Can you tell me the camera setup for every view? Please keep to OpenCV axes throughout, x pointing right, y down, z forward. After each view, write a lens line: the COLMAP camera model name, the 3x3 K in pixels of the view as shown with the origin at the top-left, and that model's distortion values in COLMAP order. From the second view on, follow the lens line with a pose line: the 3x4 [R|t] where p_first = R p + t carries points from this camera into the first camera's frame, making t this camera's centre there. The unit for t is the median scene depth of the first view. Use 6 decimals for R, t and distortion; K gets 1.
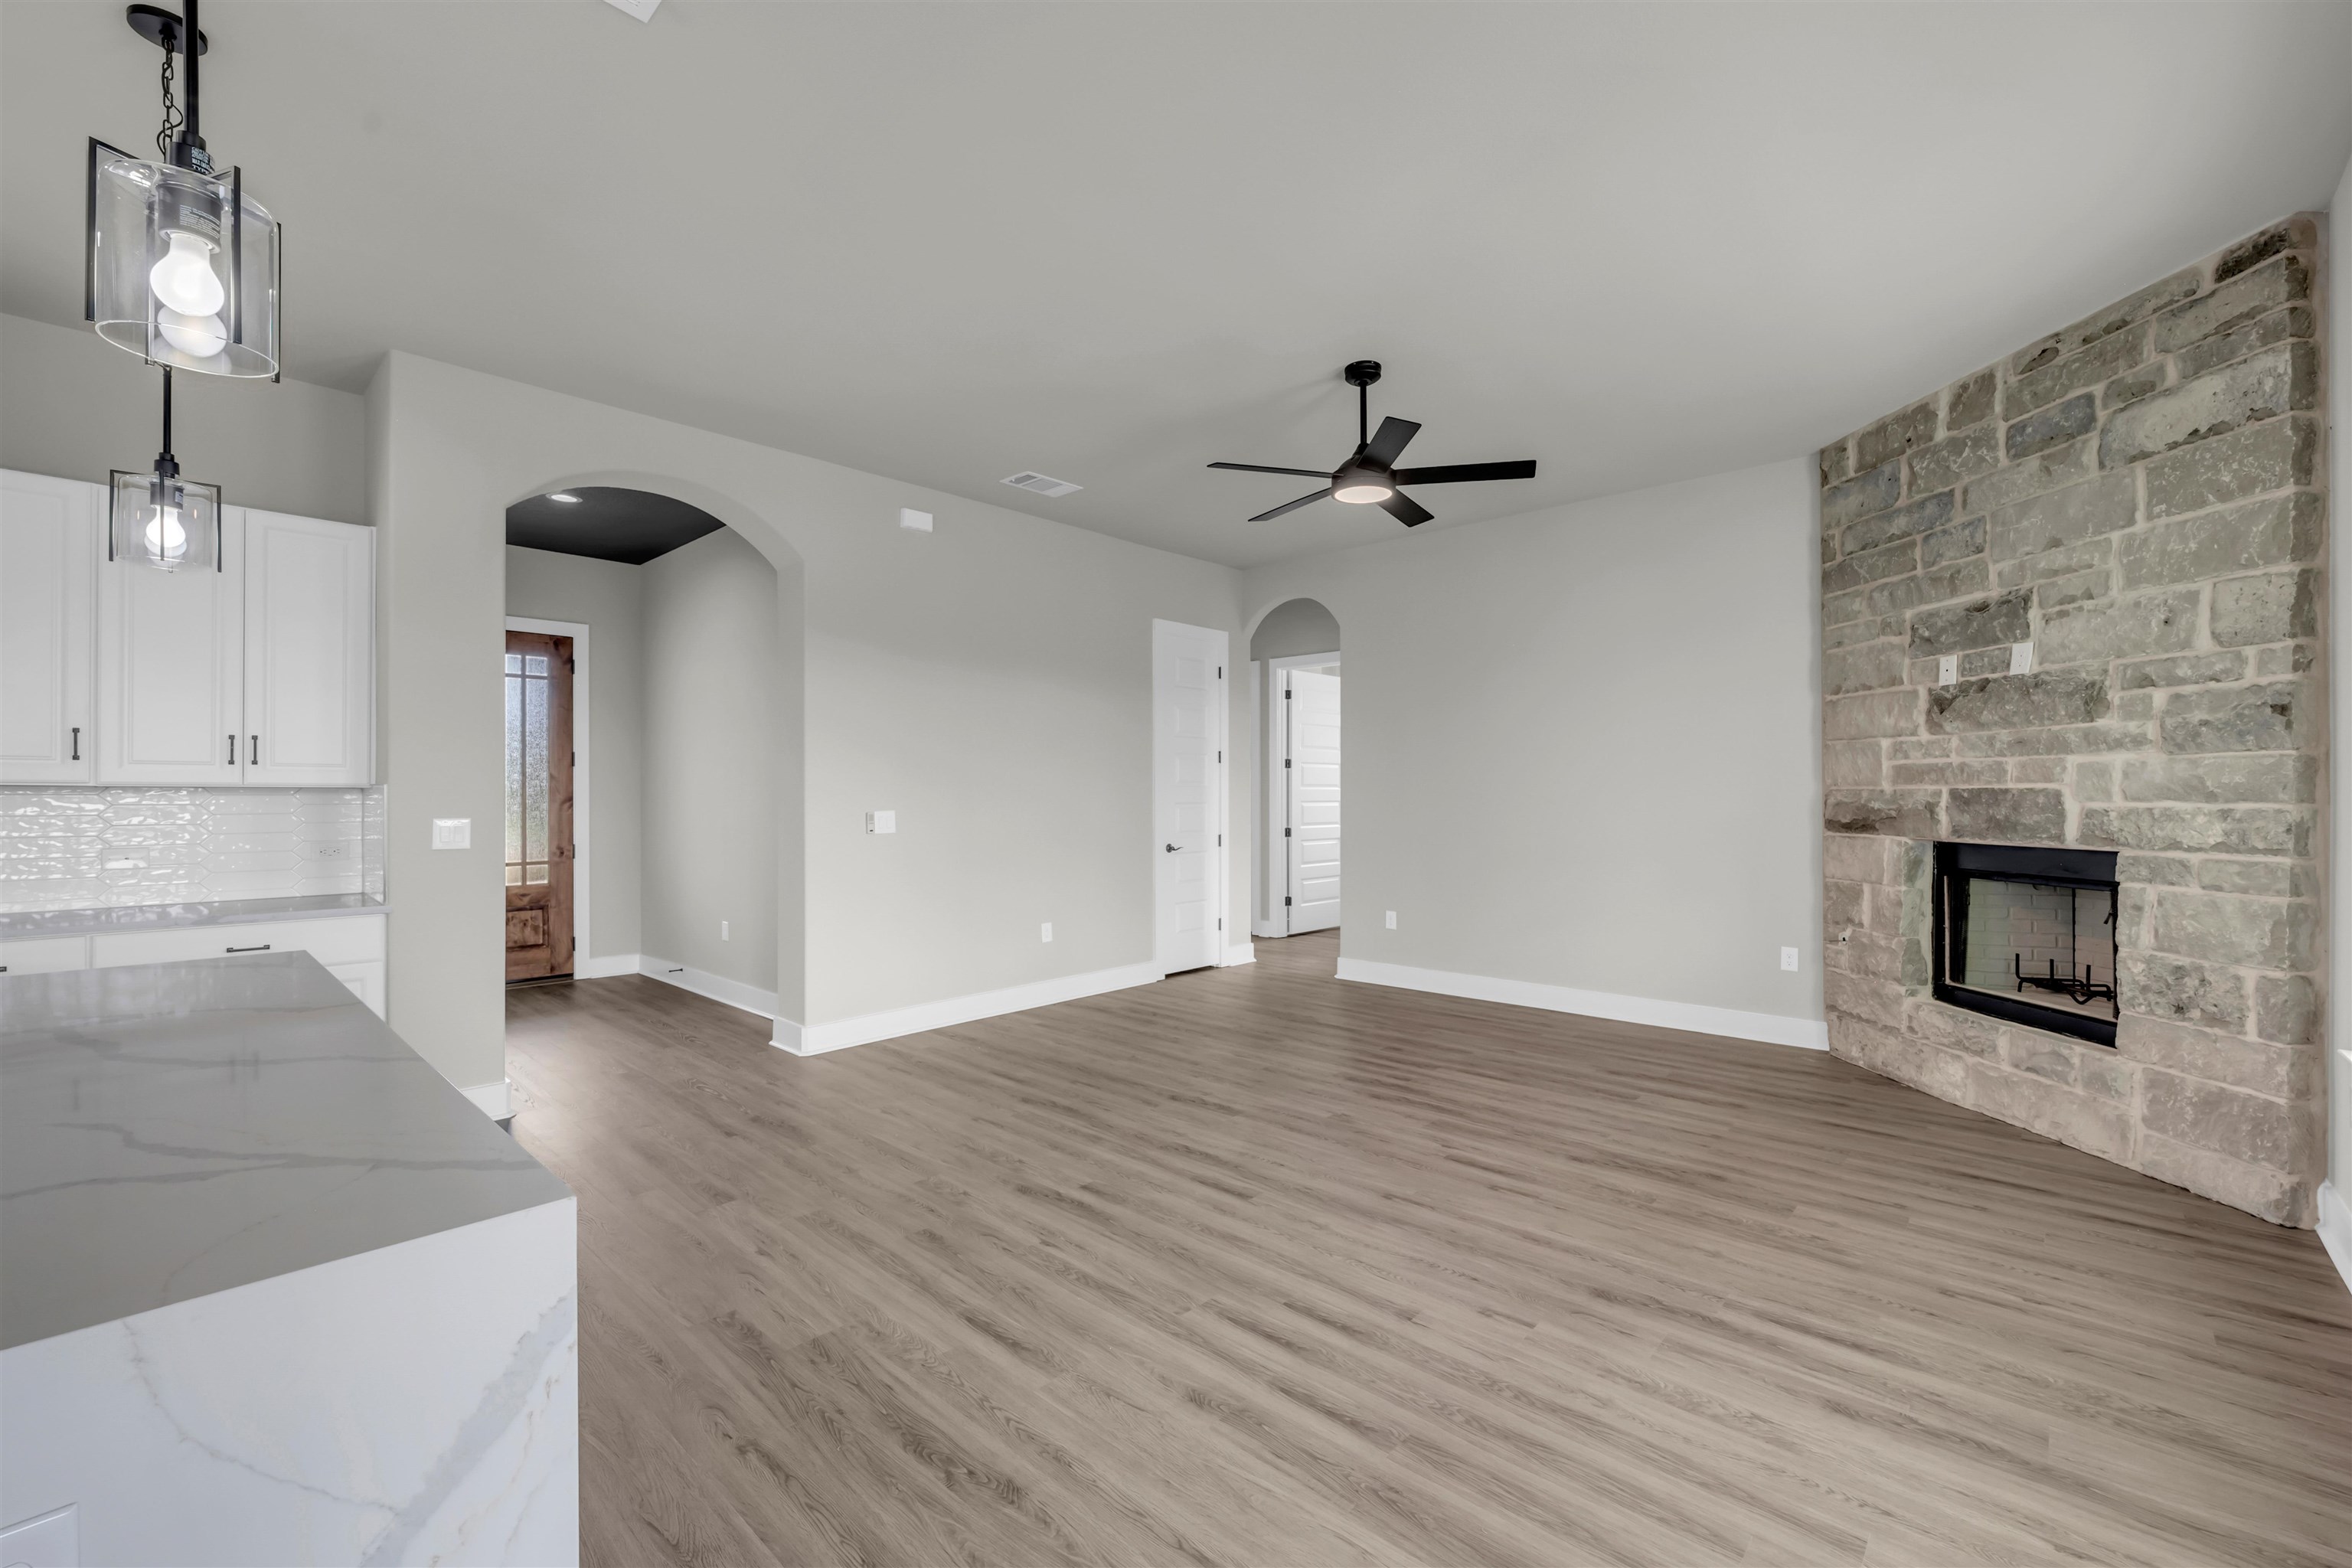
lens RADIAL K [[954.2, 0, 1134.2], [0, 954.2, 791.3], [0, 0, 1]] dist [-0.004857, -0.000216]
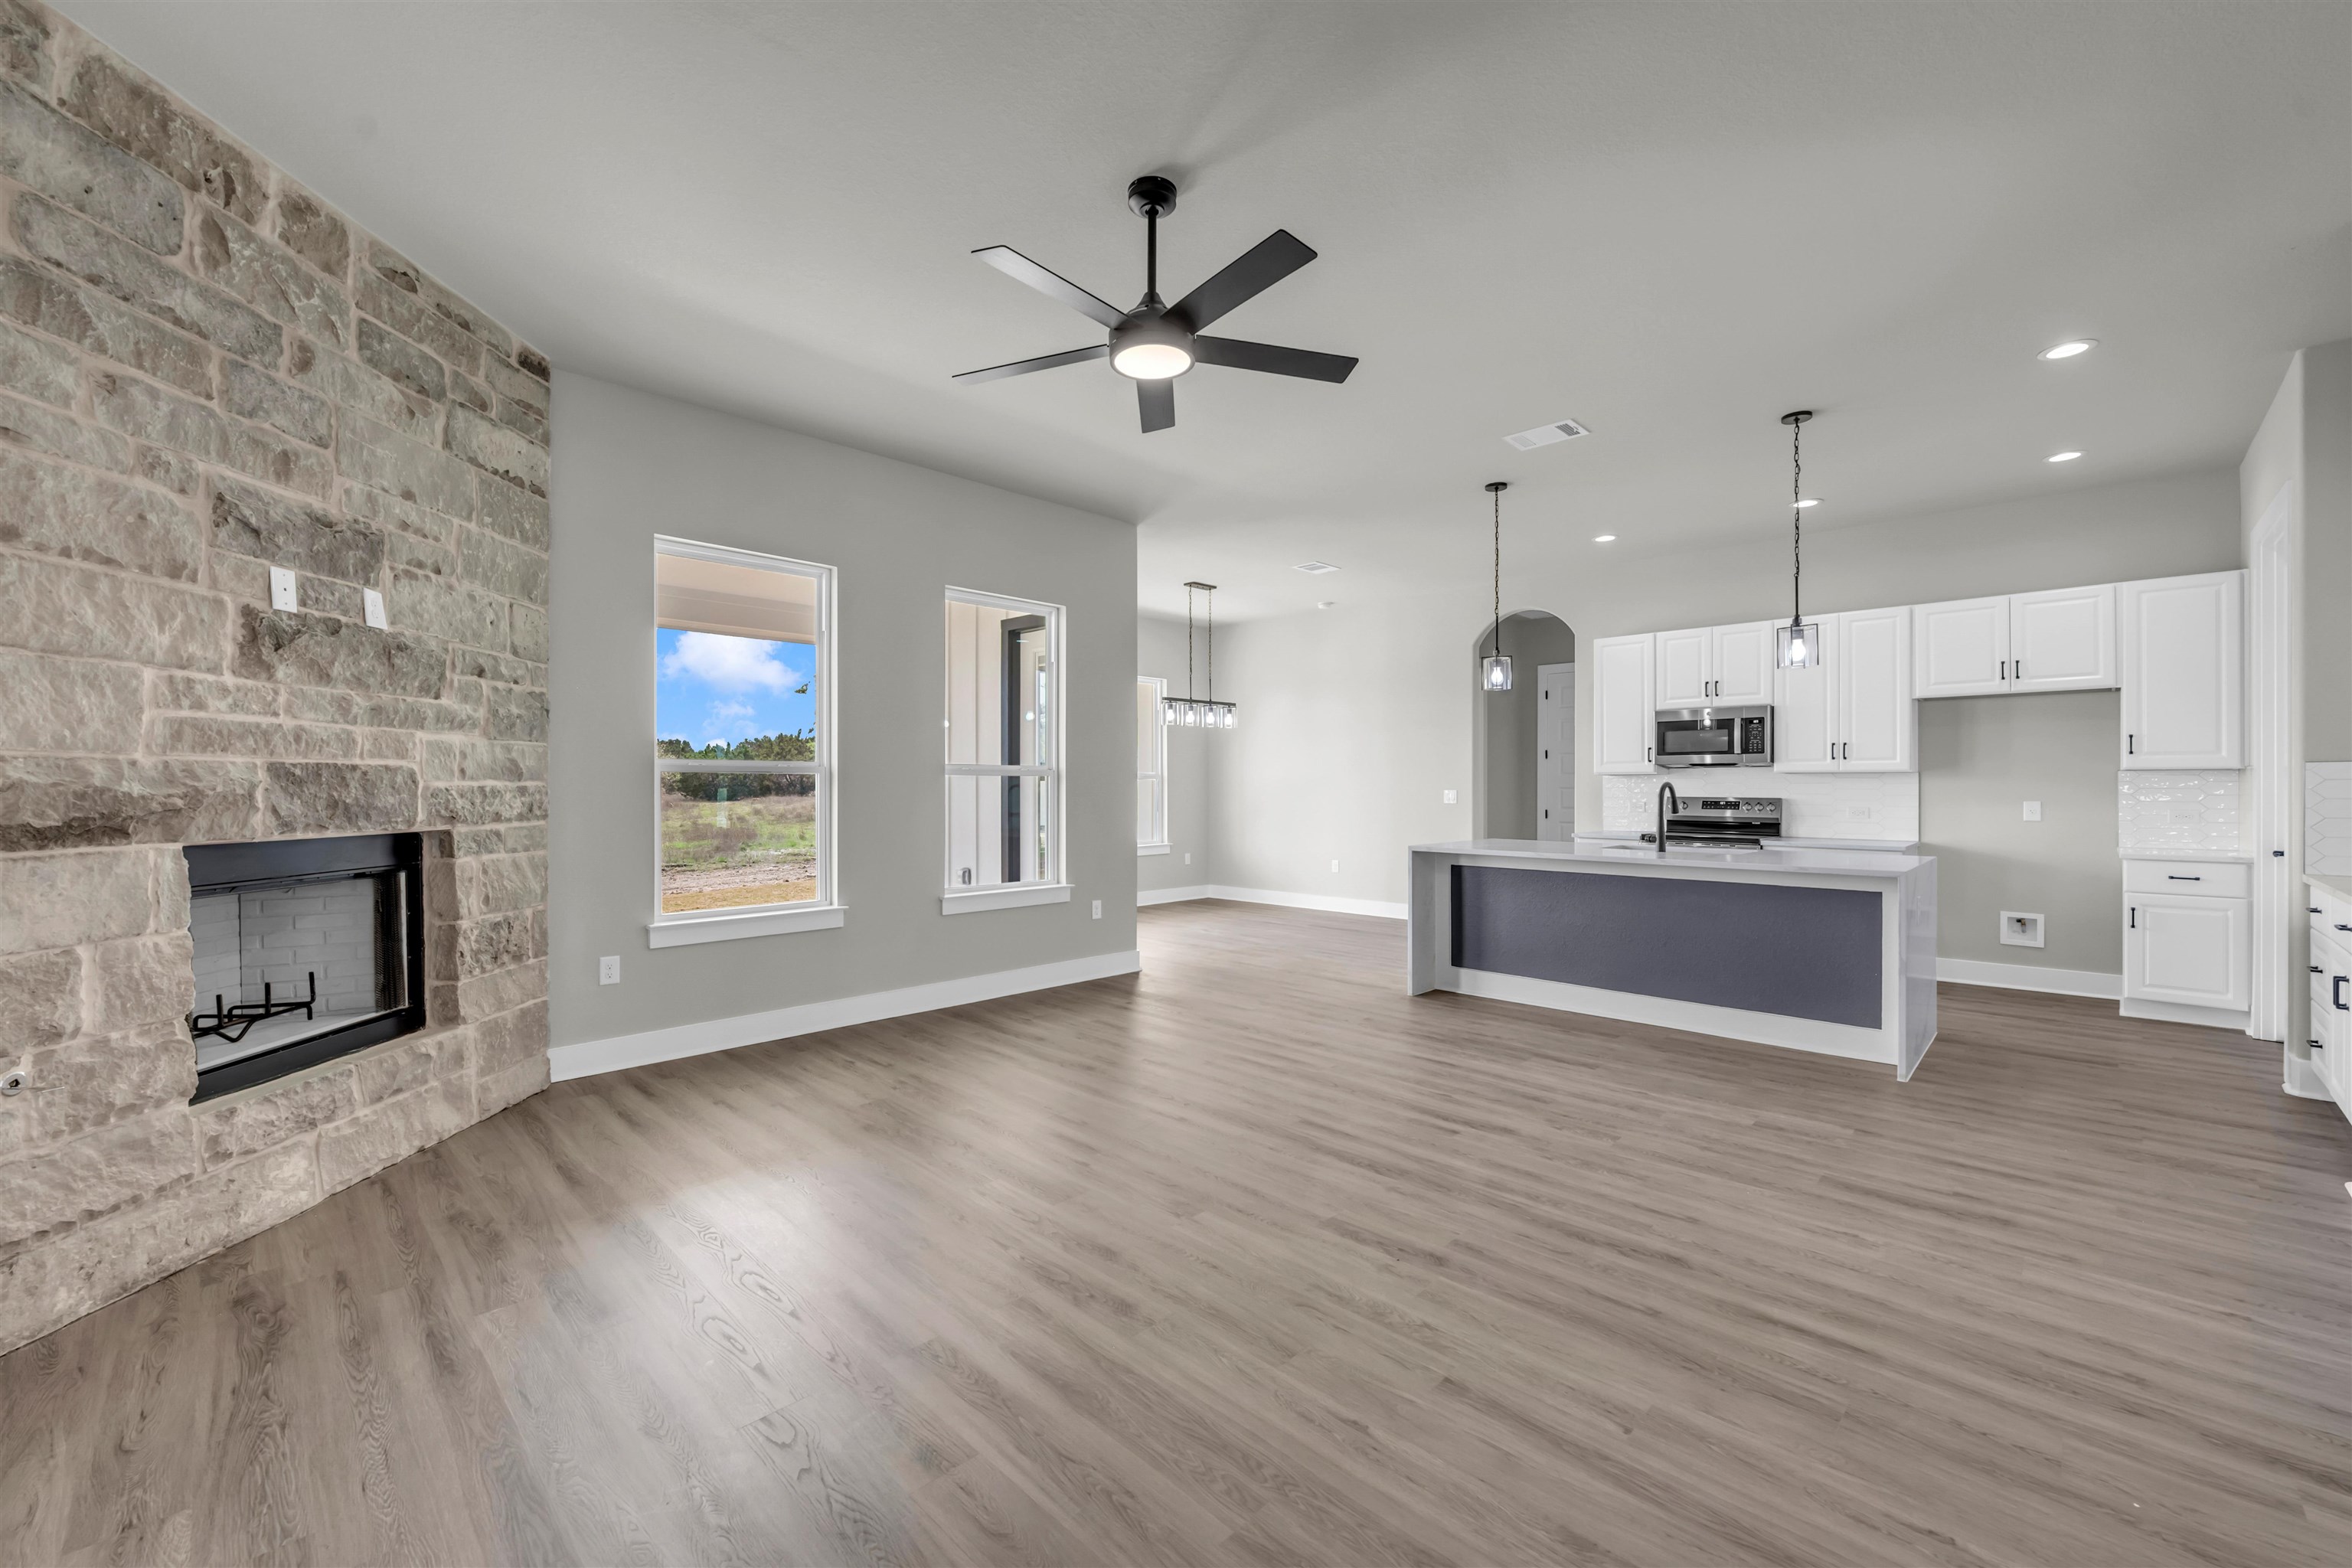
lens RADIAL K [[954.2, 0, 1134.2], [0, 954.2, 791.3], [0, 0, 1]] dist [-0.004857, -0.000216]
pose [[-0.999726, 0.003047, 0.023229, 0.247879], [0.003141, 0.999987, 0.004039, 0.018499], [-0.023216, 0.004111, -0.999722, 1.808922]]
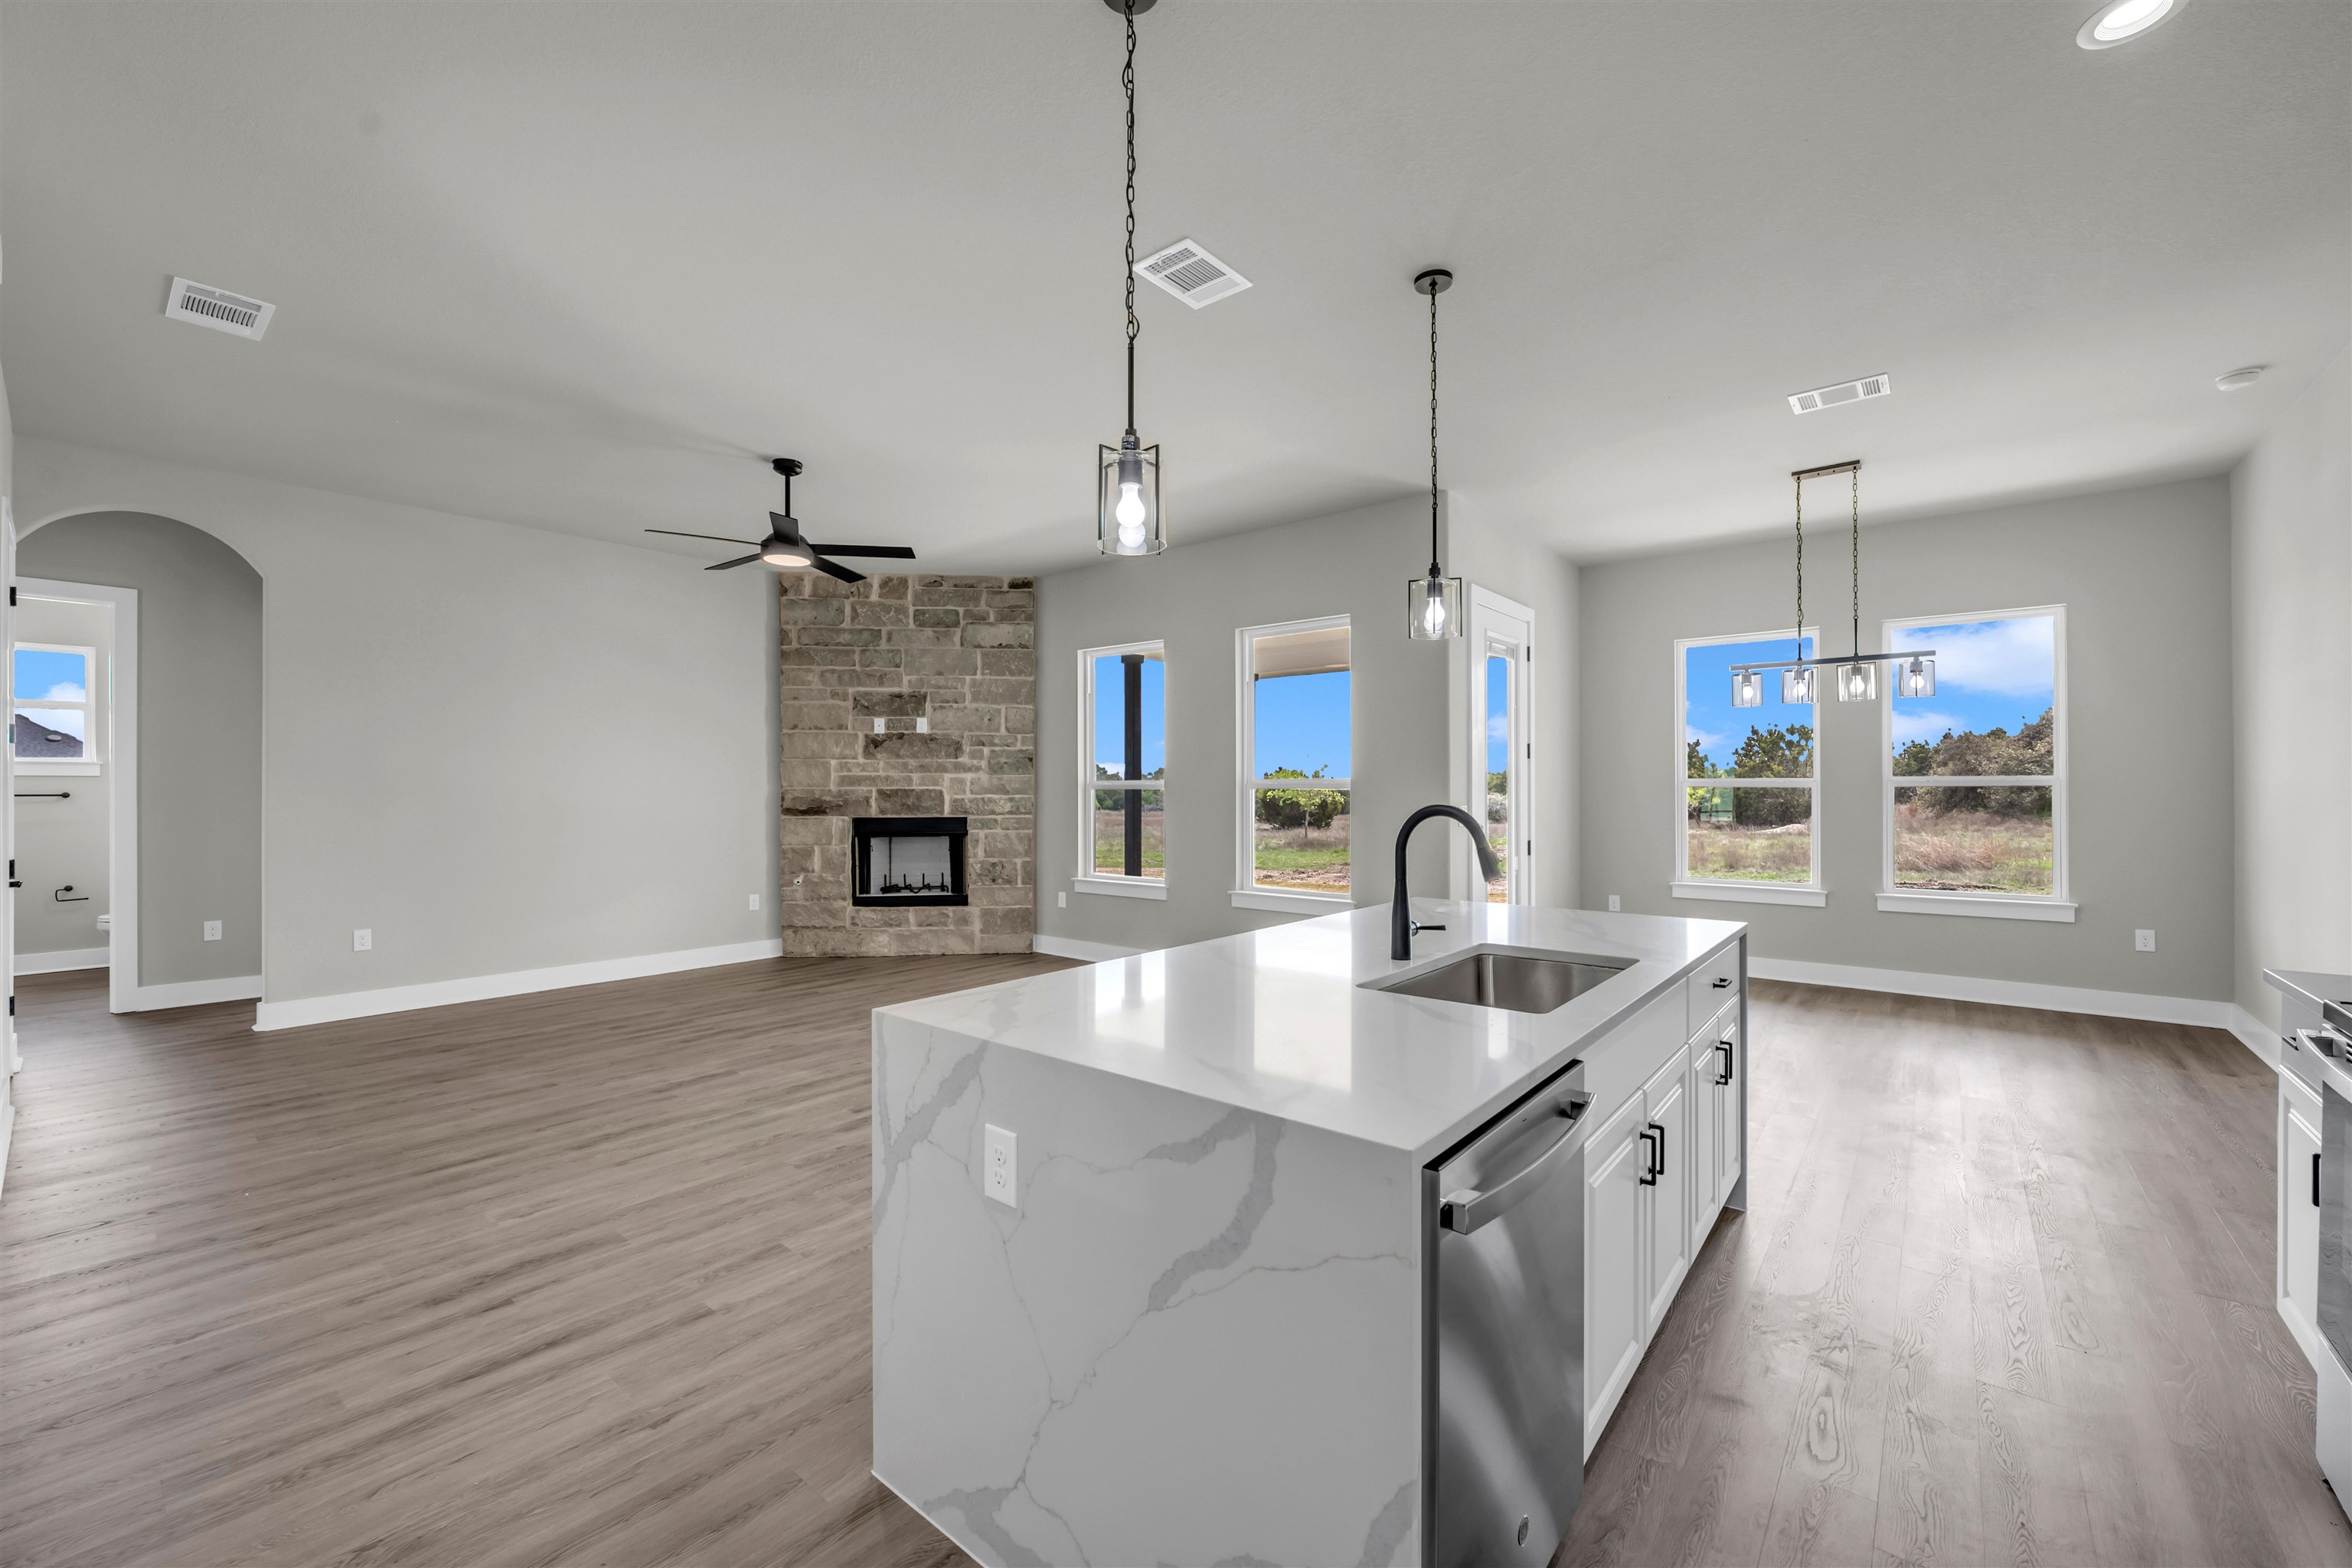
lens RADIAL K [[933.4, 0, 1185.2], [0, 933.4, 792.9], [0, 0, 1]] dist [-0.003005, -0.000291]
pose [[-0.071314, 0.000422, 0.997454, -1.102612], [0.000576, 1.000000, -0.000382, 0.006385], [-0.997454, 0.000547, -0.071314, 0.574943]]
